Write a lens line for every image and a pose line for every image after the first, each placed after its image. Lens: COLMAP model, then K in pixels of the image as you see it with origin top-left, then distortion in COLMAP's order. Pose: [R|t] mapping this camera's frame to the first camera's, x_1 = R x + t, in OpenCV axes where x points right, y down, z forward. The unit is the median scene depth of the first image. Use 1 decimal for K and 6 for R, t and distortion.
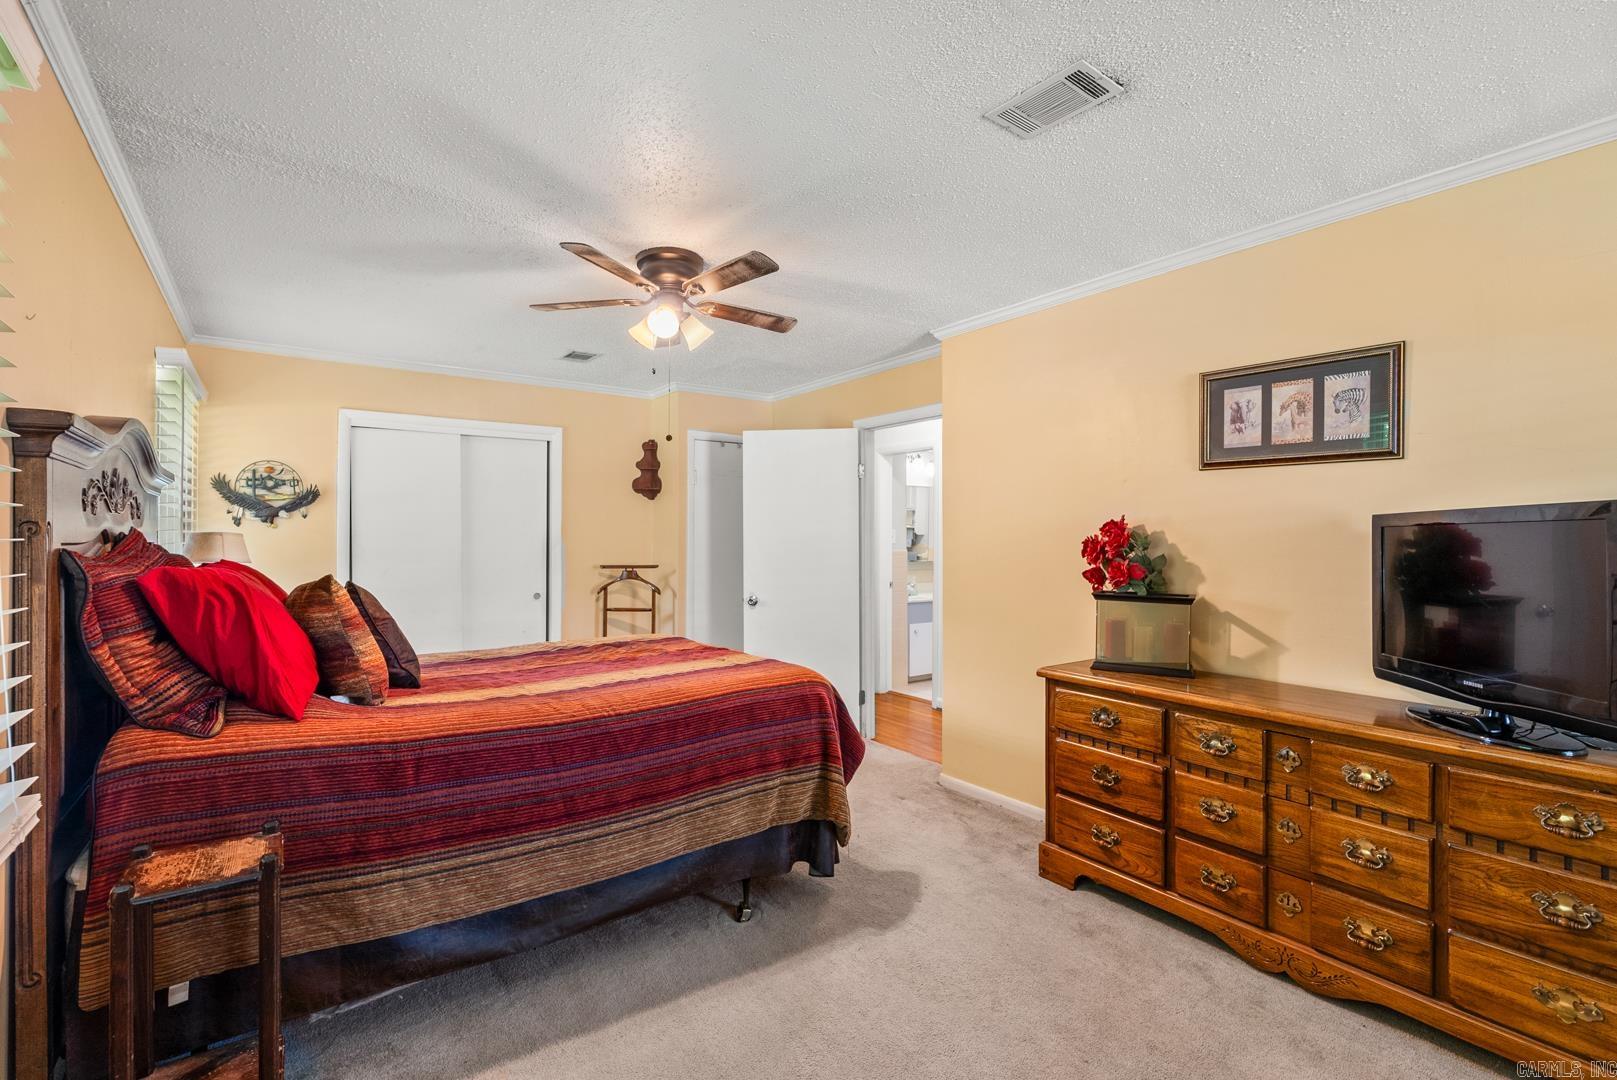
lens RADIAL K [[720.8, 0, 812.1], [0, 720.8, 537.2], [0, 0, 1]] dist [-0.008286, 0.000363]
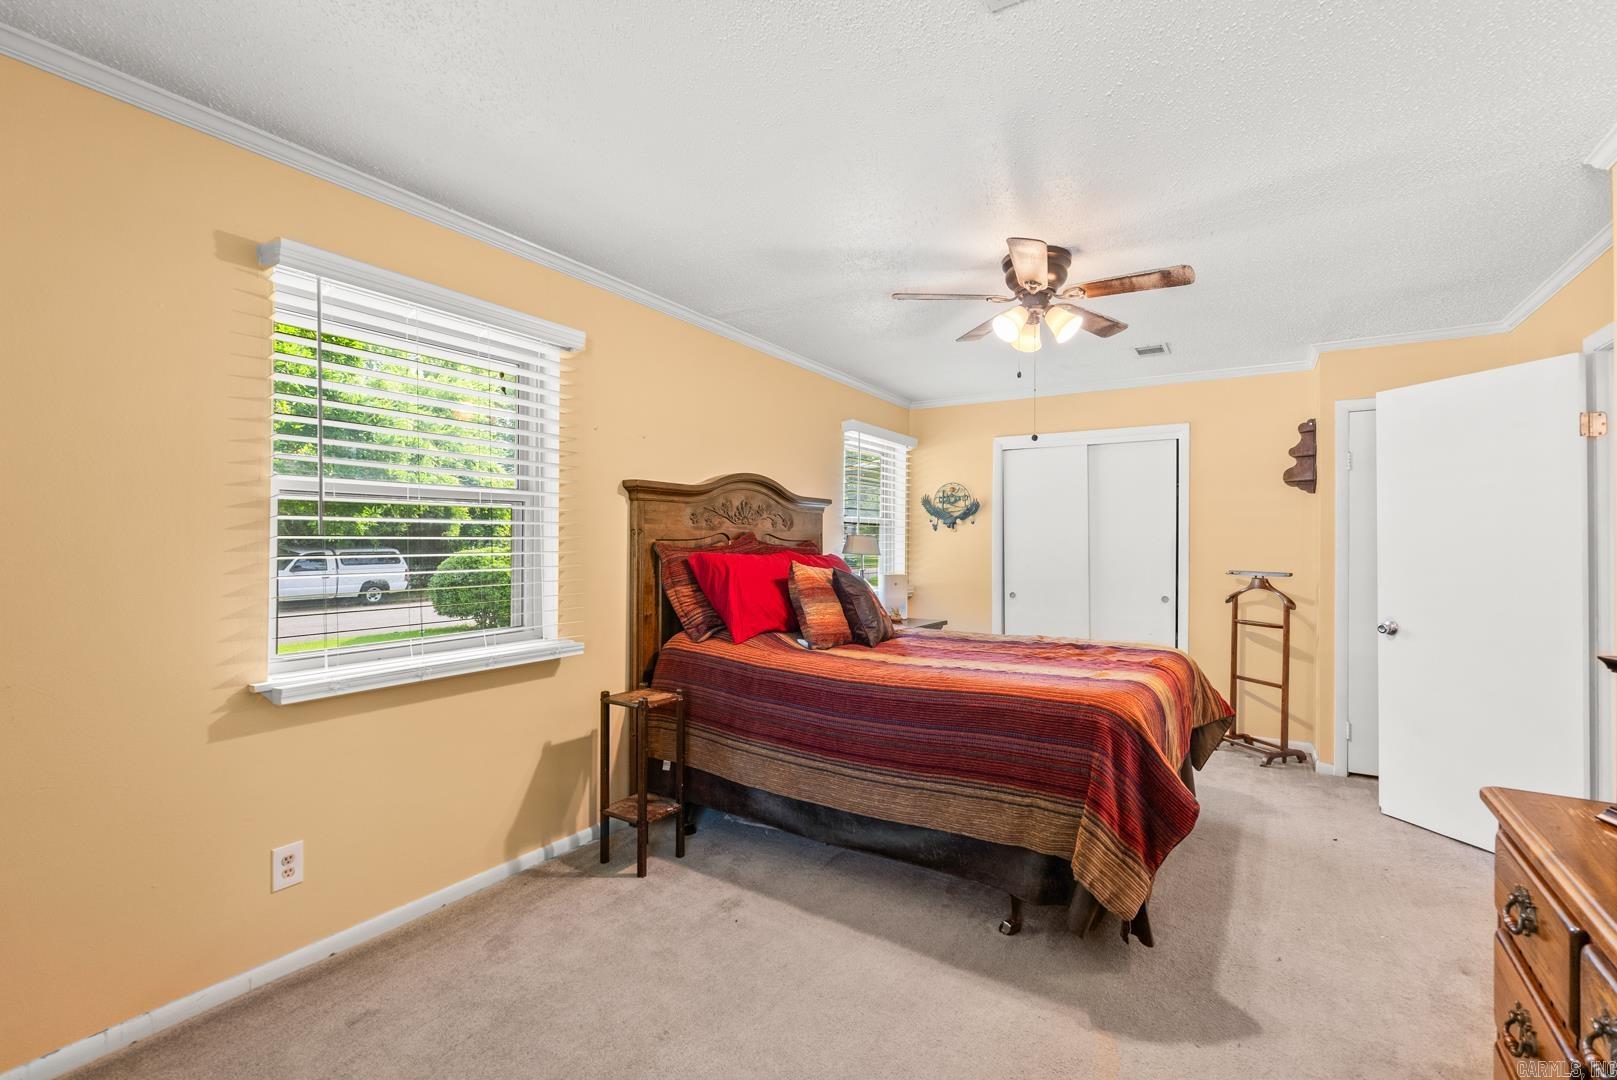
lens RADIAL K [[720.8, 0, 811.6], [0, 720.8, 540.0], [0, 0, 1]] dist [-0.008286, 0.000363]
pose [[0.366018, 0.002008, -0.930606, 0.437036], [-0.003256, 0.999994, 0.000877, 0.002469], [0.930602, 0.002710, 0.366023, 0.246979]]
